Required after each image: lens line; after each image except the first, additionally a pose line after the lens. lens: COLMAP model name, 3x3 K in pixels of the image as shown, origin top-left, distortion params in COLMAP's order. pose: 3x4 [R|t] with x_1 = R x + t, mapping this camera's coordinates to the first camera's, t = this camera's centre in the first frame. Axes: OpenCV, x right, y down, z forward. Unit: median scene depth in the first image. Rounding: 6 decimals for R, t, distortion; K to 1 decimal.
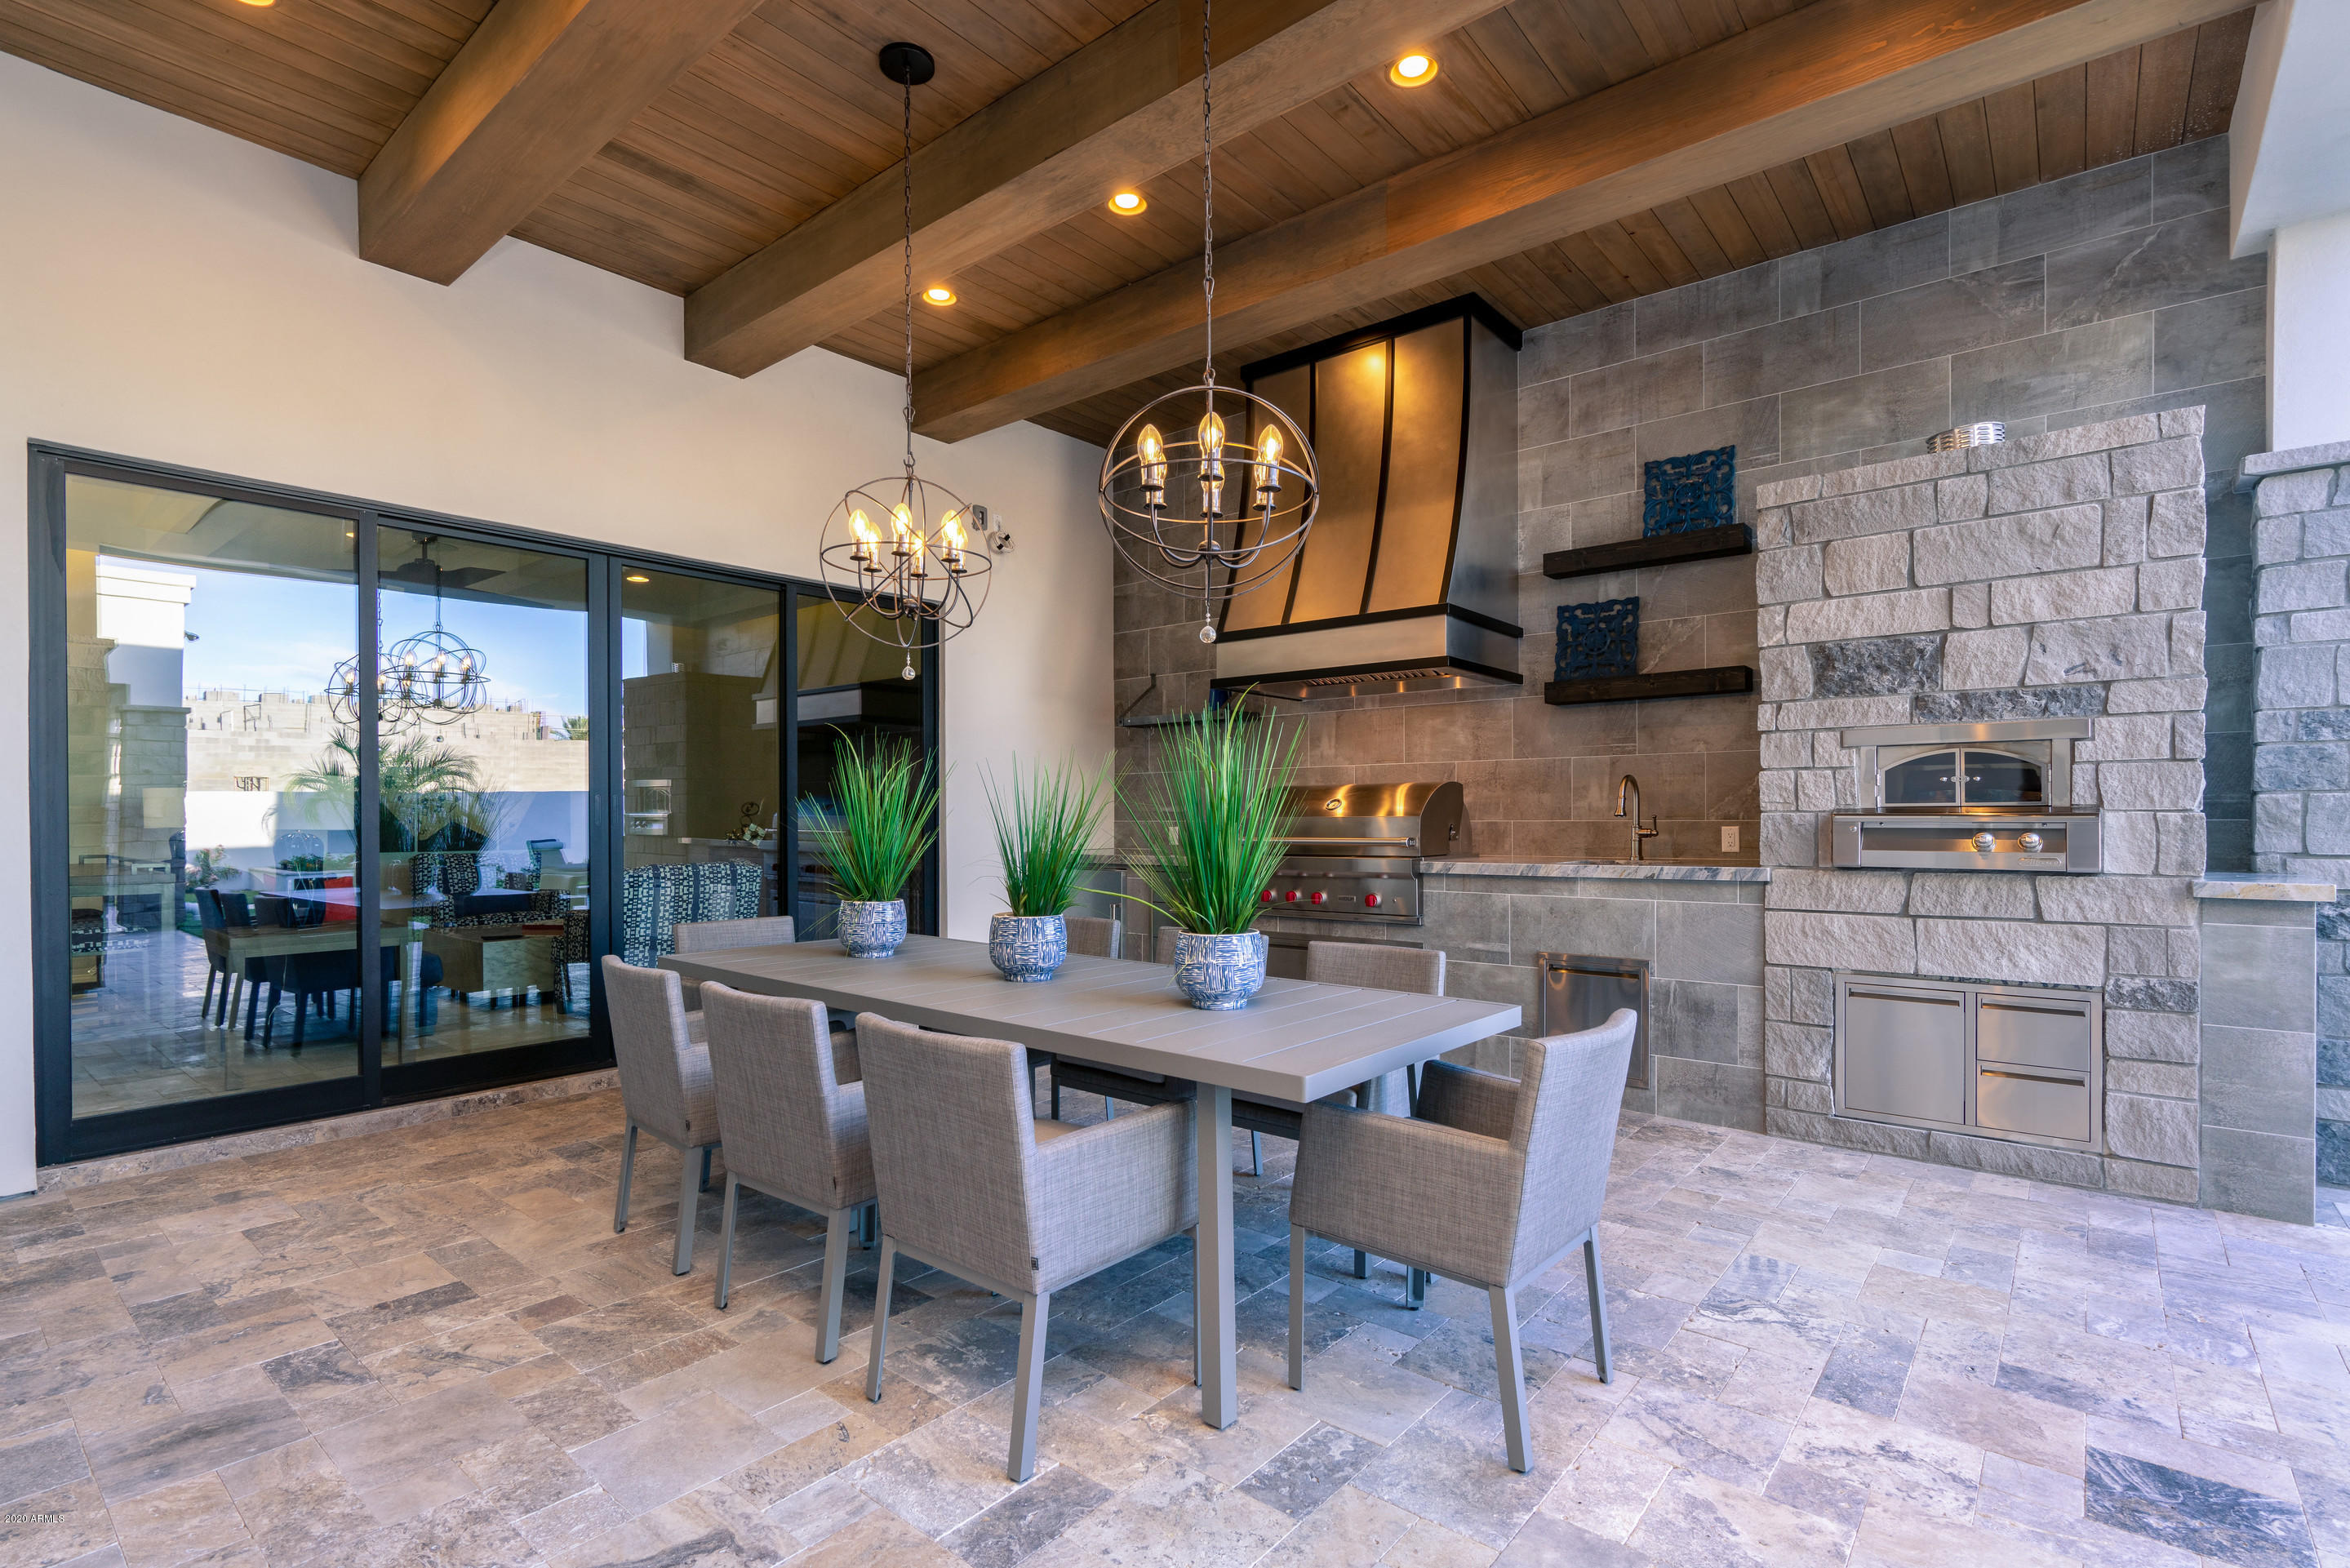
lens RADIAL K [[1098.8, 0, 1175.0], [0, 1098.8, 784.0], [0, 0, 1]] dist [-0.000593, 0.000774]
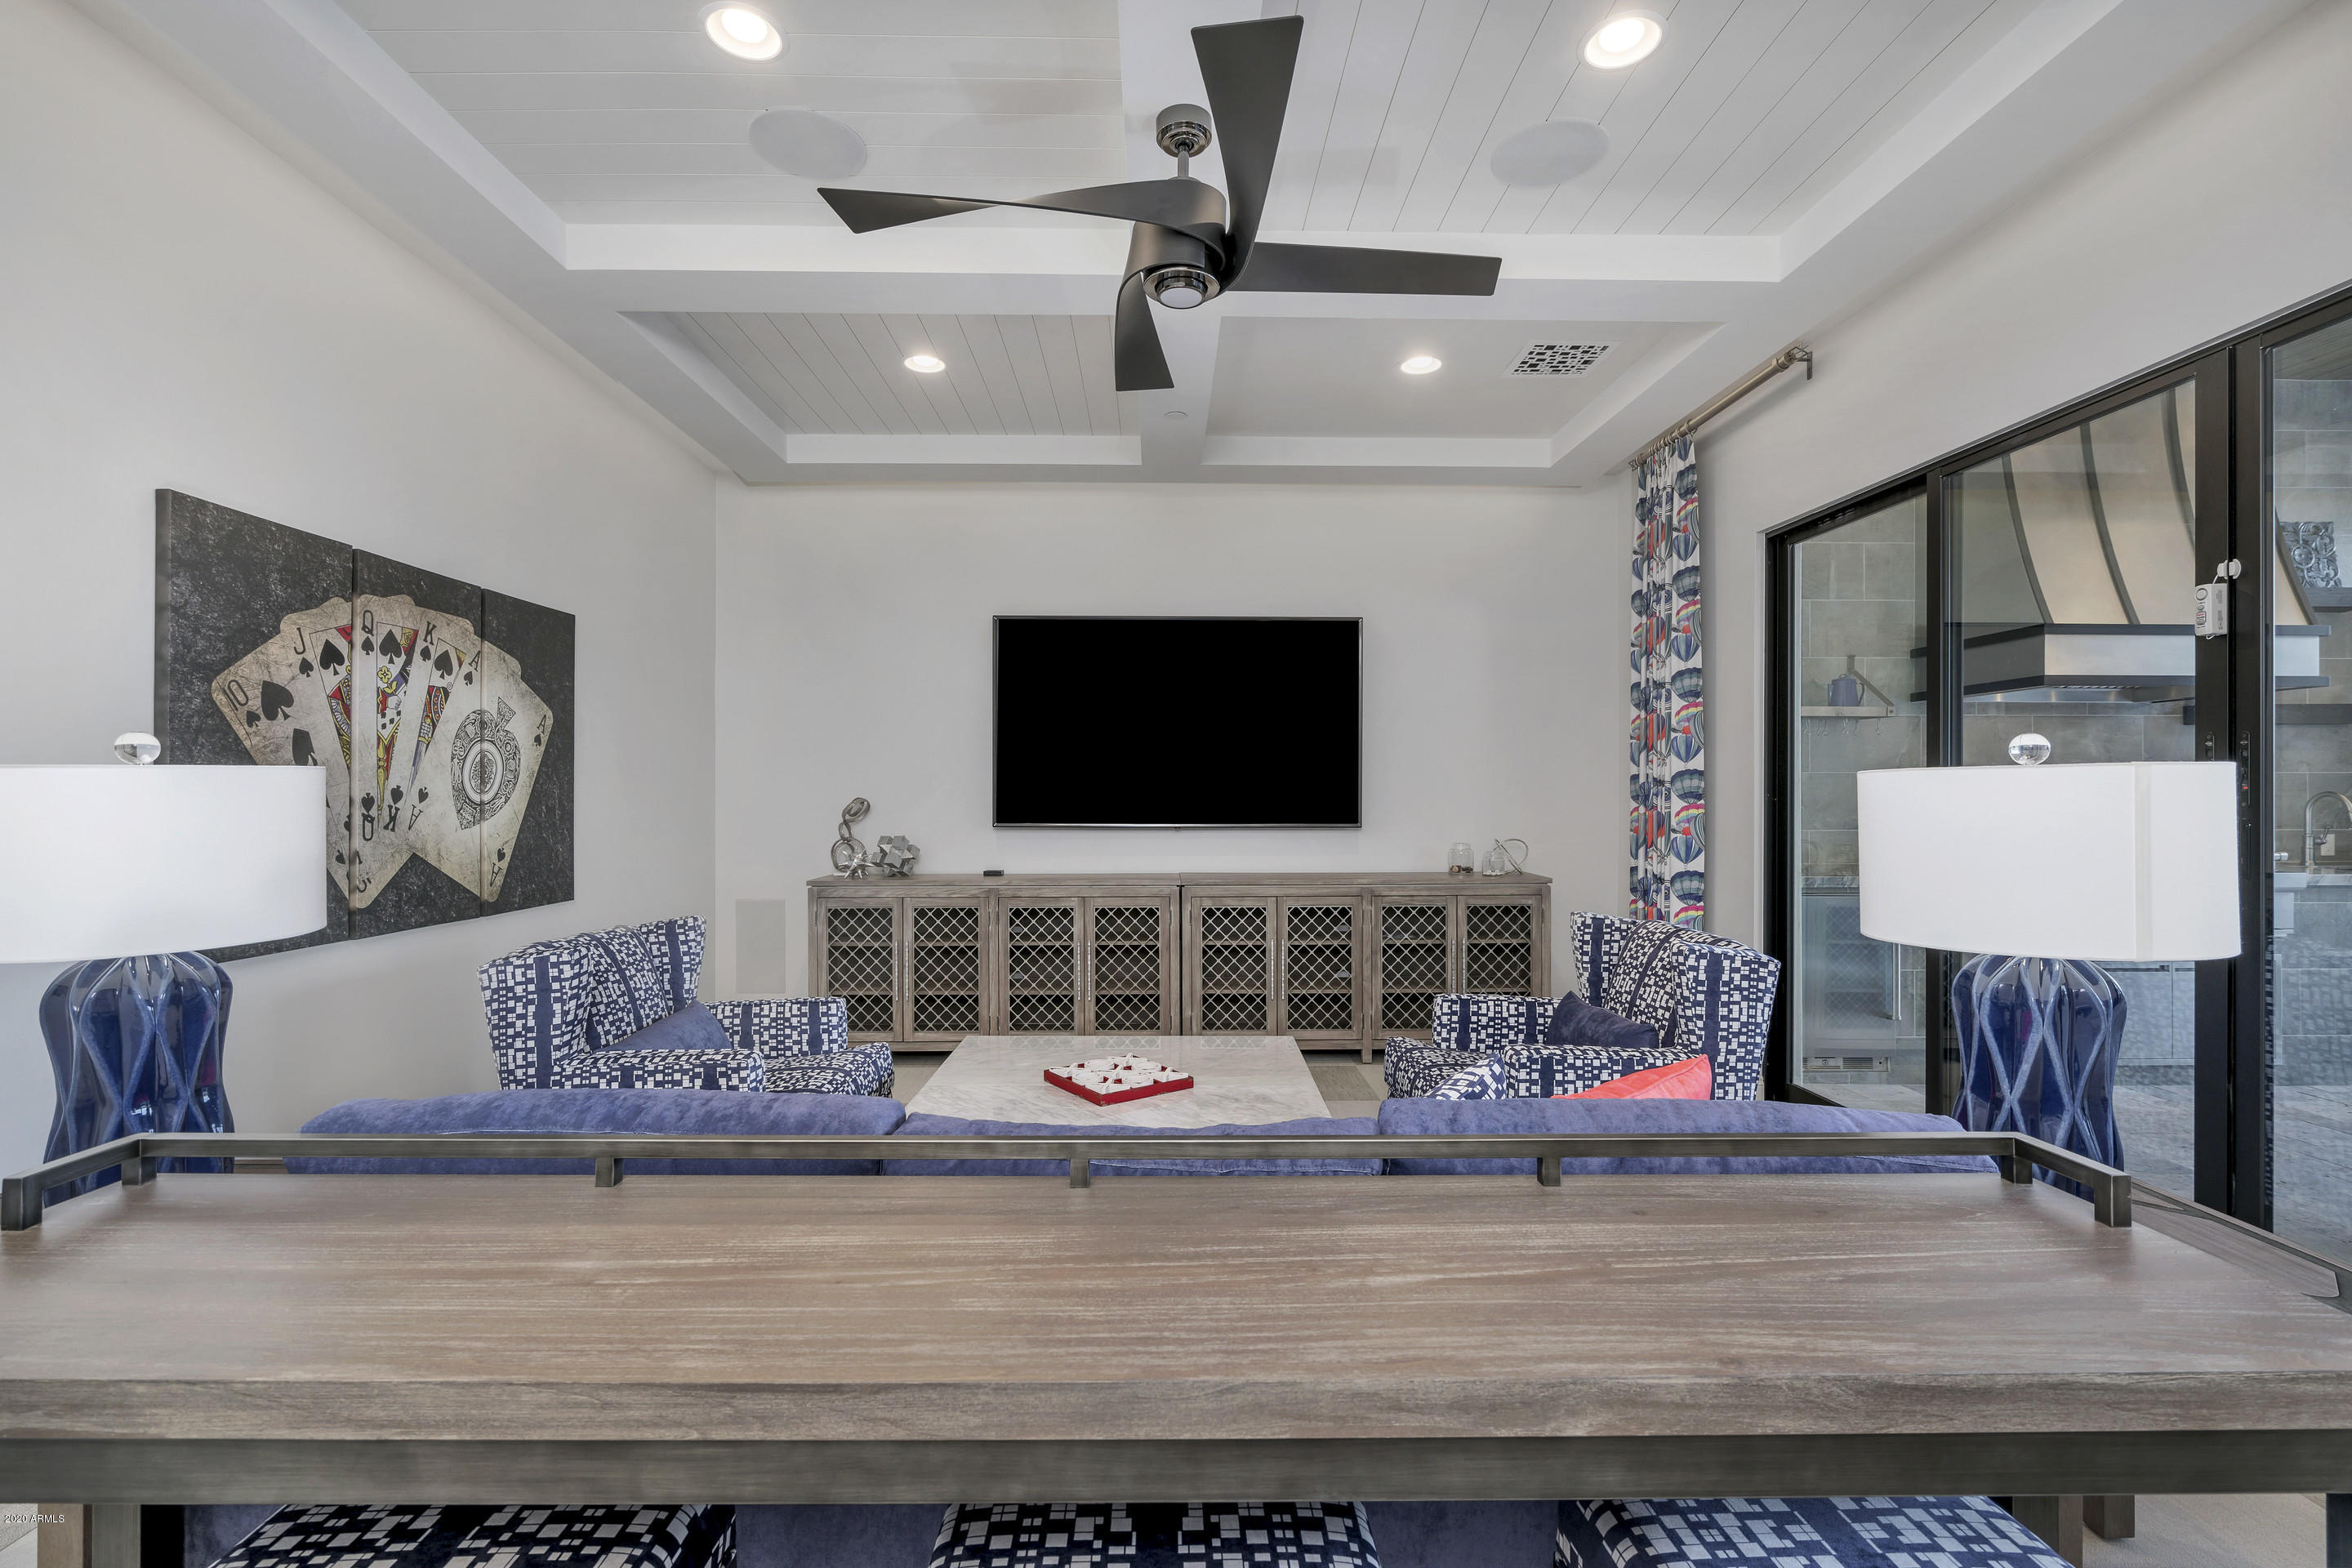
lens RADIAL K [[1042.1, 0, 1176.0], [0, 1042.1, 784.0], [0, 0, 1]] dist [0.001748, 0.000467]
pose [[0.760399, 0.010794, 0.649366, -1.479207], [-0.022108, 0.999713, 0.009270, -0.000994], [-0.649080, -0.021405, 0.760419, 1.161160]]
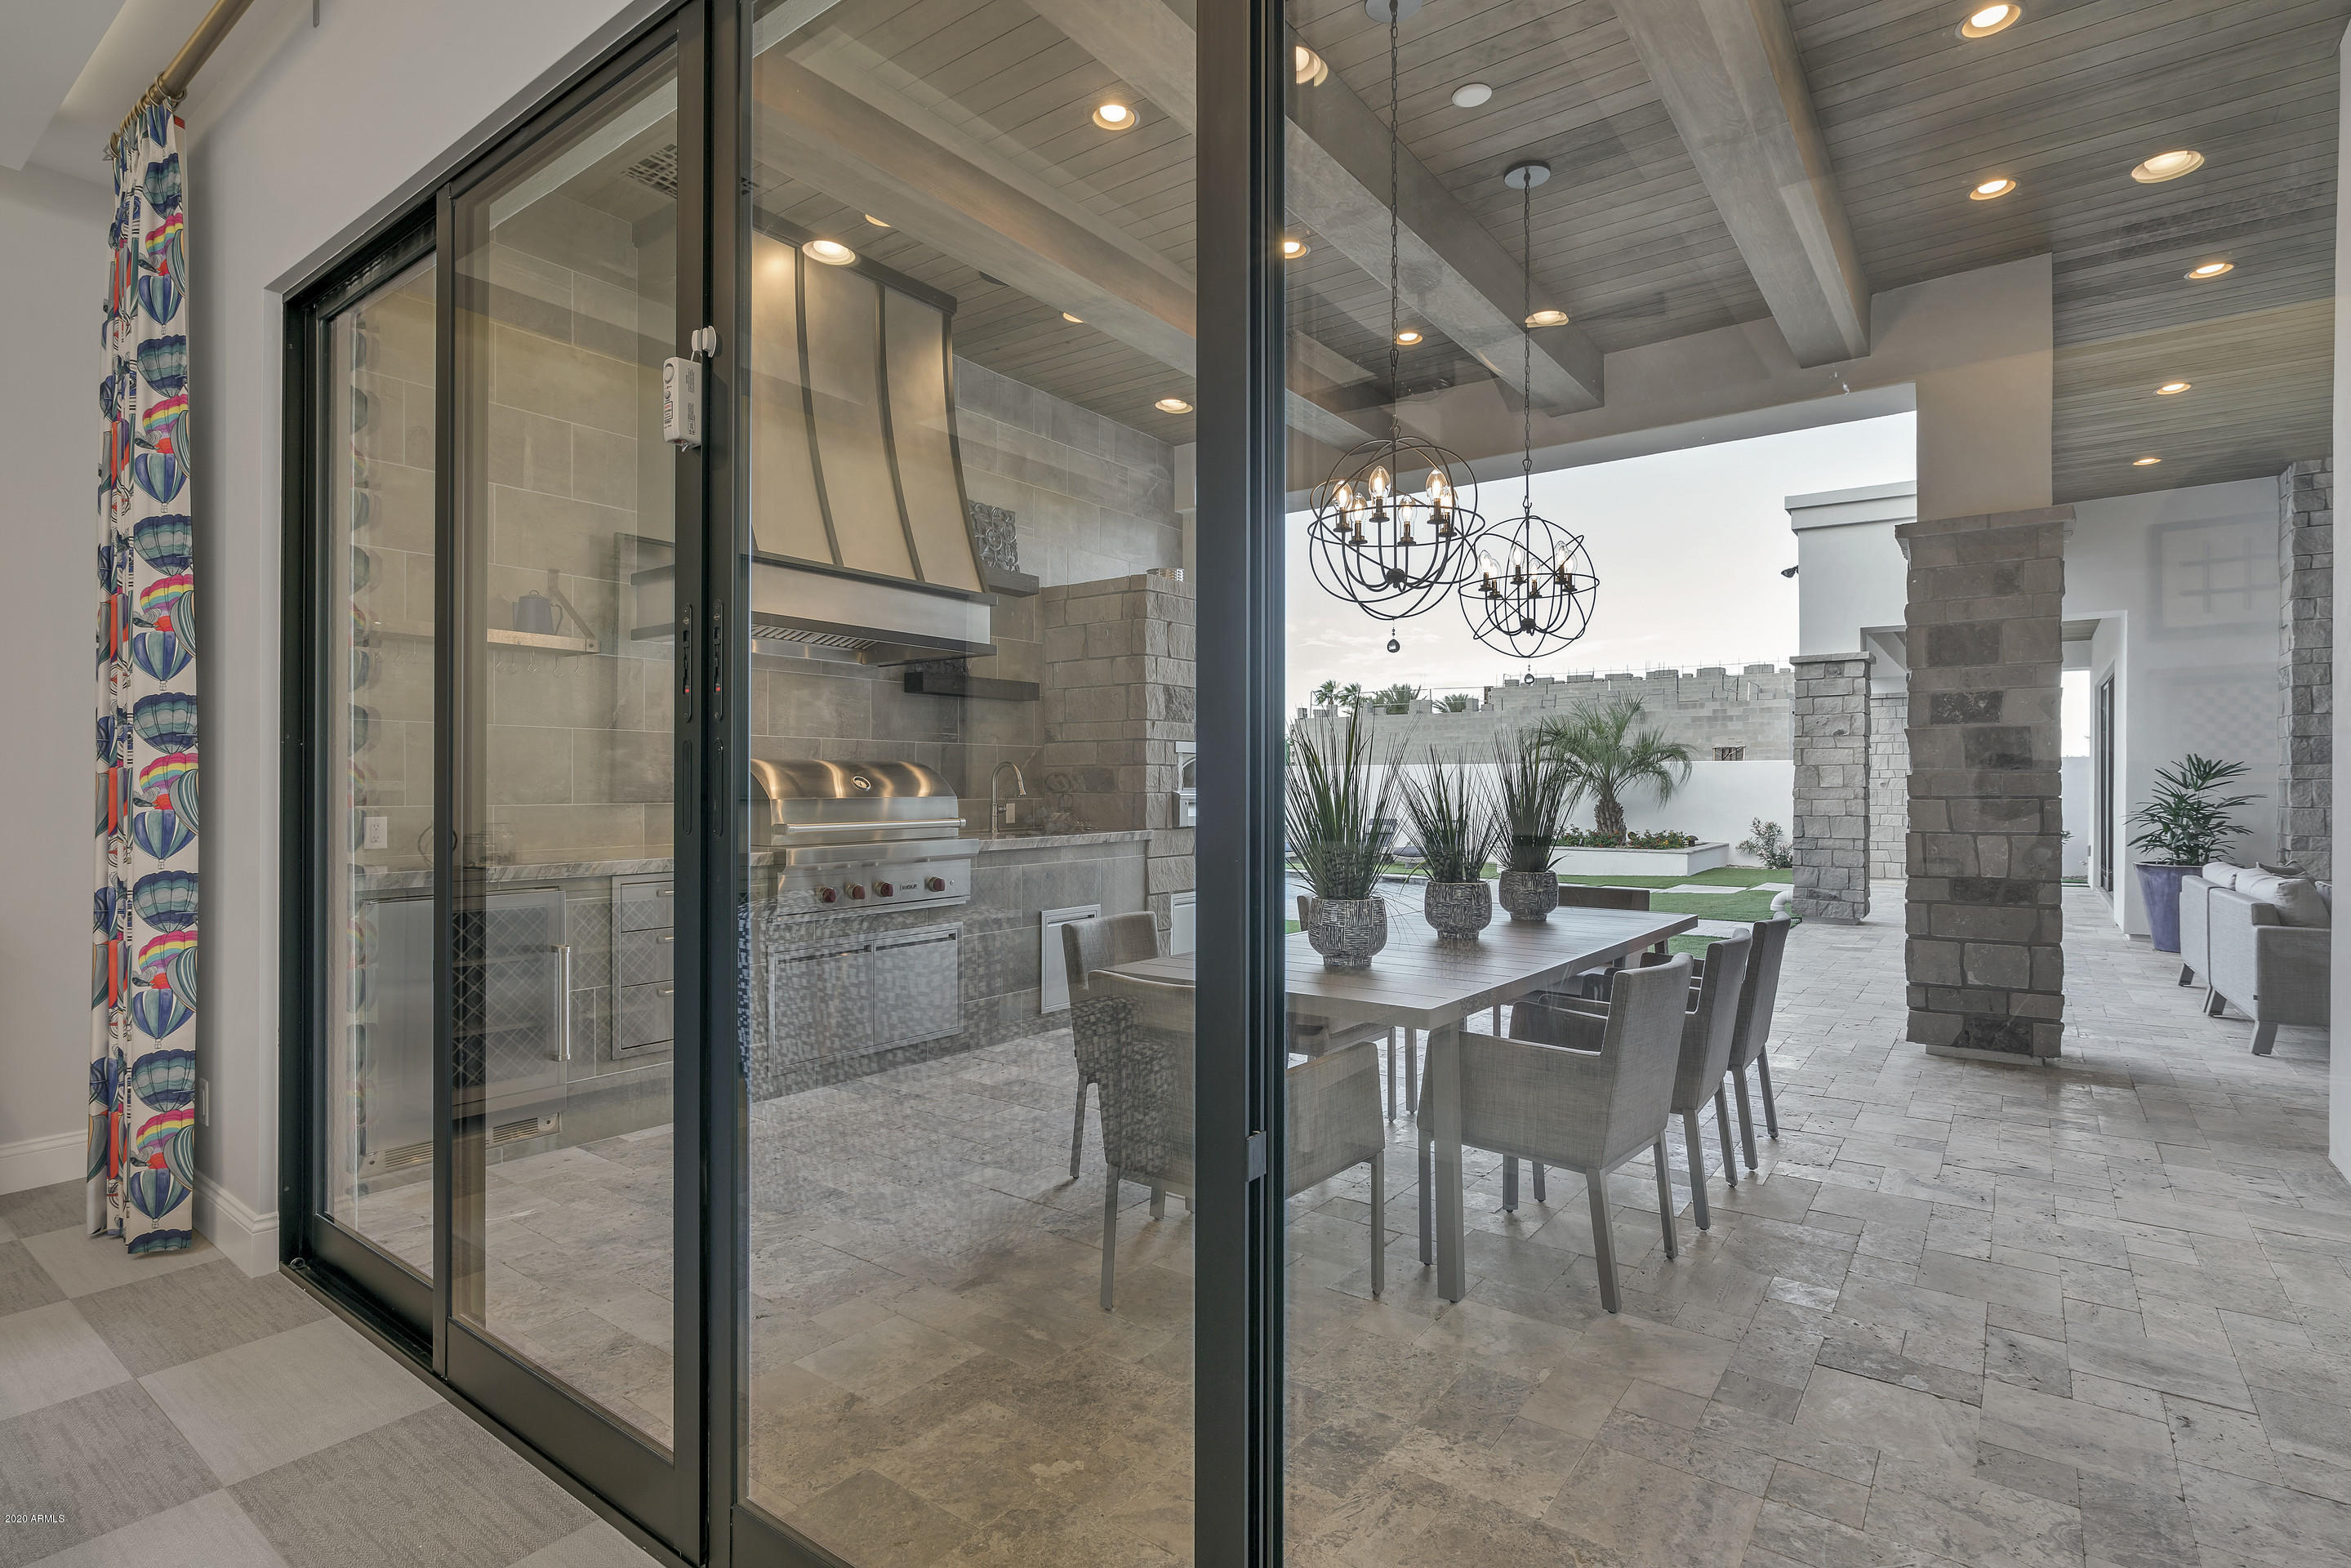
lens RADIAL K [[1132.3, 0, 1175.5], [0, 1132.3, 784.0], [0, 0, 1]] dist [0.001279, 0.000271]
pose [[-0.052448, 0.008555, 0.998587, -1.030803], [-0.028212, 0.999551, -0.010045, 0.028243], [-0.998225, -0.028699, -0.052184, 1.071033]]
